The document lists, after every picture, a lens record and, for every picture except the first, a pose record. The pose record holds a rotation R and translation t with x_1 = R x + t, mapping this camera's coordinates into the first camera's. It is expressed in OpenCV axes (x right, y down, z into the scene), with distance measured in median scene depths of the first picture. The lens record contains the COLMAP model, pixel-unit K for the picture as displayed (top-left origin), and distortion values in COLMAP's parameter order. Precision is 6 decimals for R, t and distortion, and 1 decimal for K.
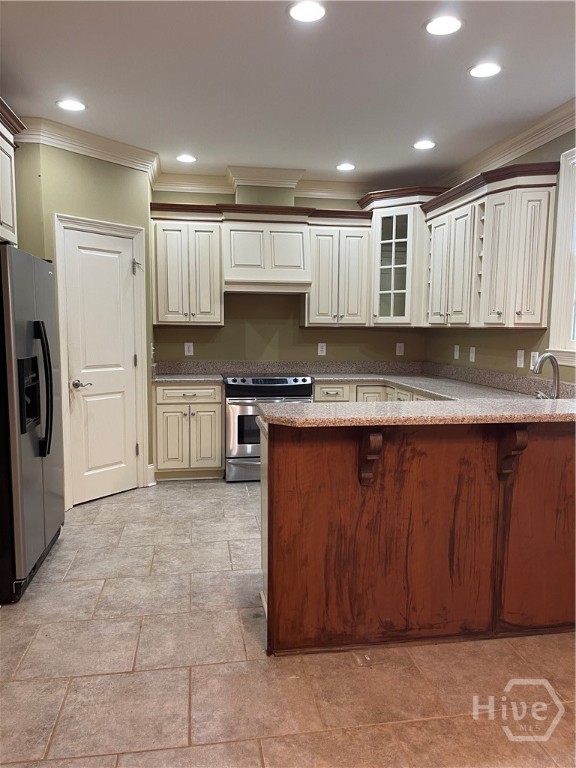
lens RADIAL K [[581.4, 0, 291.0], [0, 581.4, 387.3], [0, 0, 1]] dist [0.060004, -0.081642]
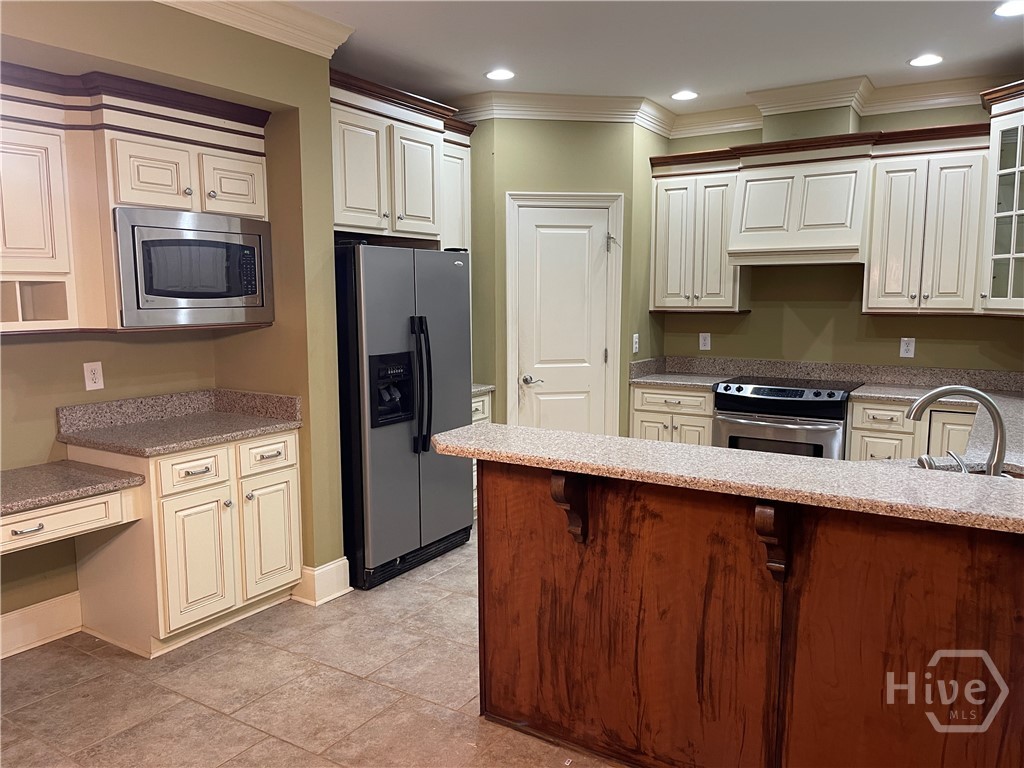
lens RADIAL K [[775.2, 0, 509.9], [0, 775.2, 391.6], [0, 0, 1]] dist [0.060004, -0.081642]
pose [[0.742149, 0.076171, -0.665893, 0.407976], [-0.061951, 0.997064, 0.045007, -0.039600], [0.667366, 0.007851, 0.744688, 0.097752]]
